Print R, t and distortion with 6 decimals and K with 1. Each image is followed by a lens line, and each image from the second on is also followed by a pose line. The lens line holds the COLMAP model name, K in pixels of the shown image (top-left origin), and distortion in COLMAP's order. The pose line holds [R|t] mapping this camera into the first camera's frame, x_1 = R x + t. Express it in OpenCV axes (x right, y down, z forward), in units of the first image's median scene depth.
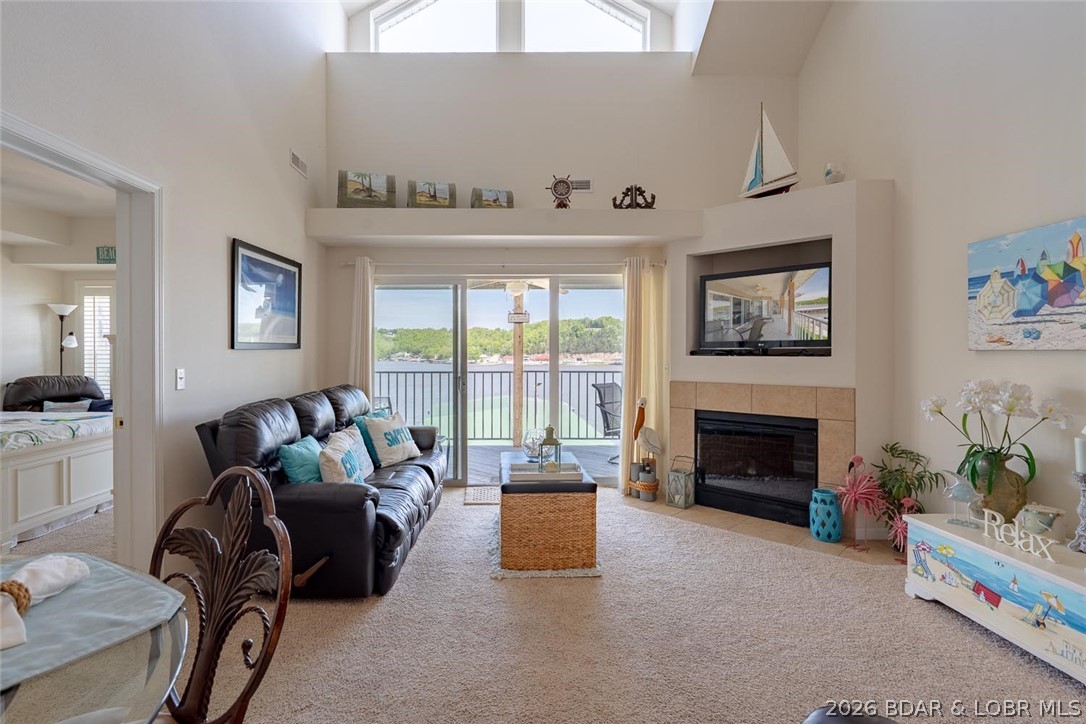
lens RADIAL K [[524.5, 0, 519.6], [0, 524.5, 357.2], [0, 0, 1]] dist [-0.000410, 0.000164]
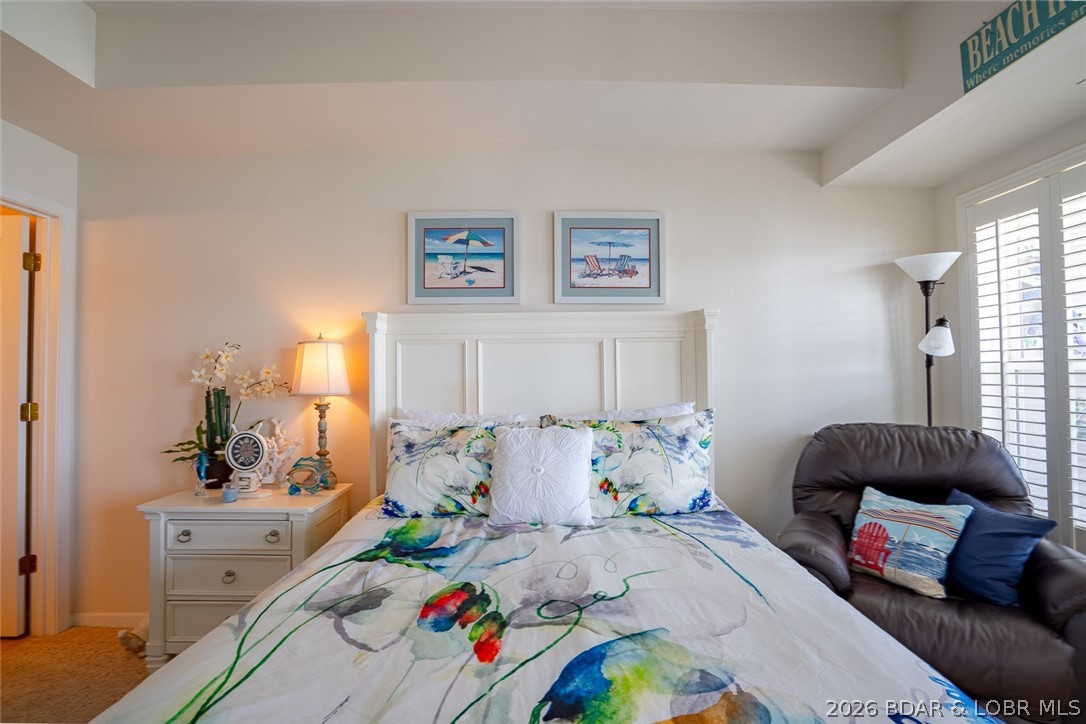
lens RADIAL K [[515.7, 0, 541.8], [0, 515.7, 360.2], [0, 0, 1]] dist [-0.064363, 0.024412]
pose [[0.018278, -0.022366, -0.999583, -0.666251], [-0.000947, 0.999749, -0.022387, -0.008841], [0.999833, 0.001356, 0.018252, 0.958243]]
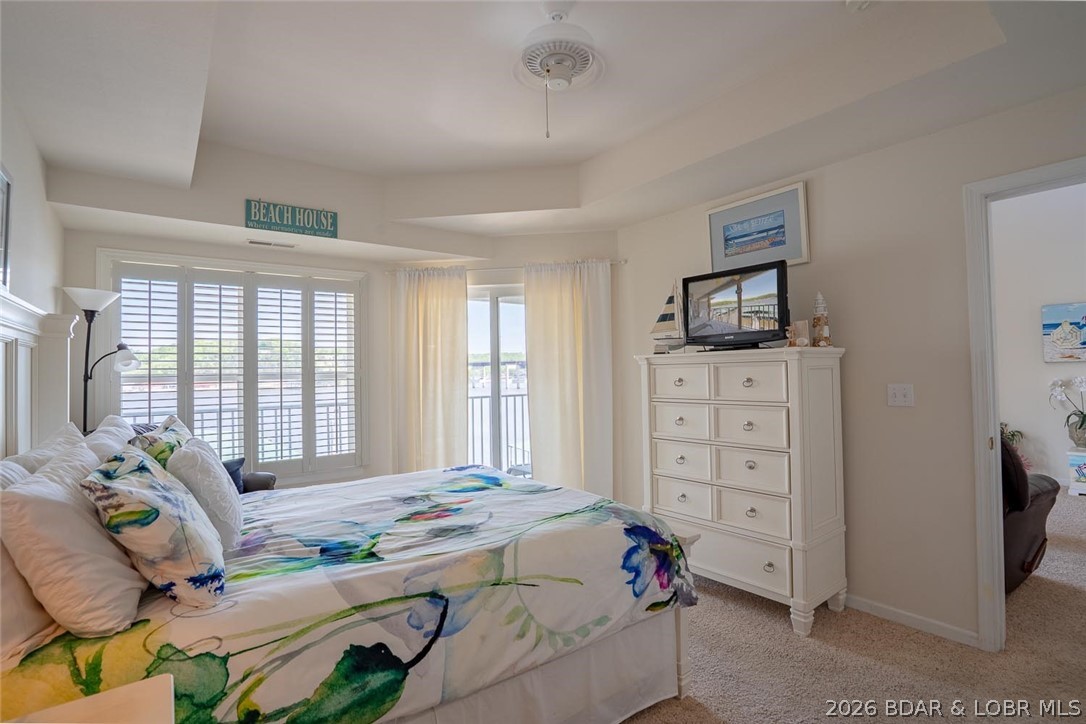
lens RADIAL K [[515.7, 0, 541.8], [0, 515.7, 360.2], [0, 0, 1]] dist [-0.064363, 0.024412]
pose [[0.794846, -0.000733, 0.606811, -1.153826], [0.023865, 0.999263, -0.030052, -0.006766], [-0.606342, 0.038368, 0.794278, 0.471761]]
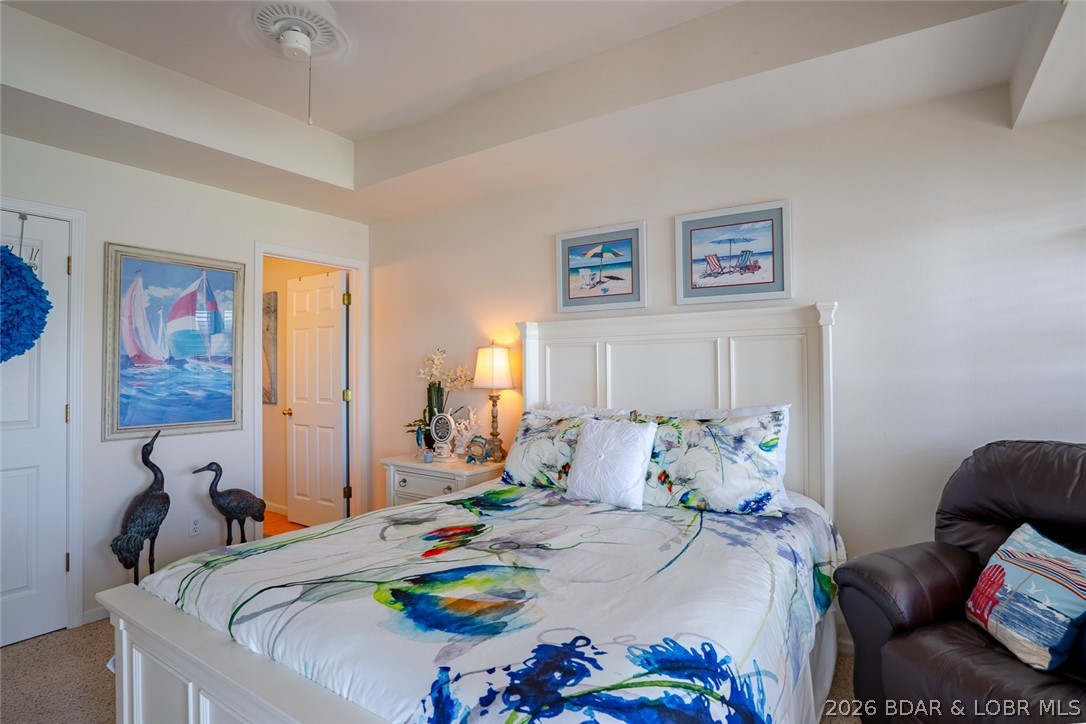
lens RADIAL K [[556.1, 0, 543.0], [0, 556.1, 362.0], [0, 0, 1]] dist [-0.079589, 0.036987]
pose [[-0.554442, -0.007864, -0.832185, -0.618232], [-0.001025, 0.999961, -0.008766, -0.013455], [0.832221, -0.004007, -0.554429, 1.220340]]
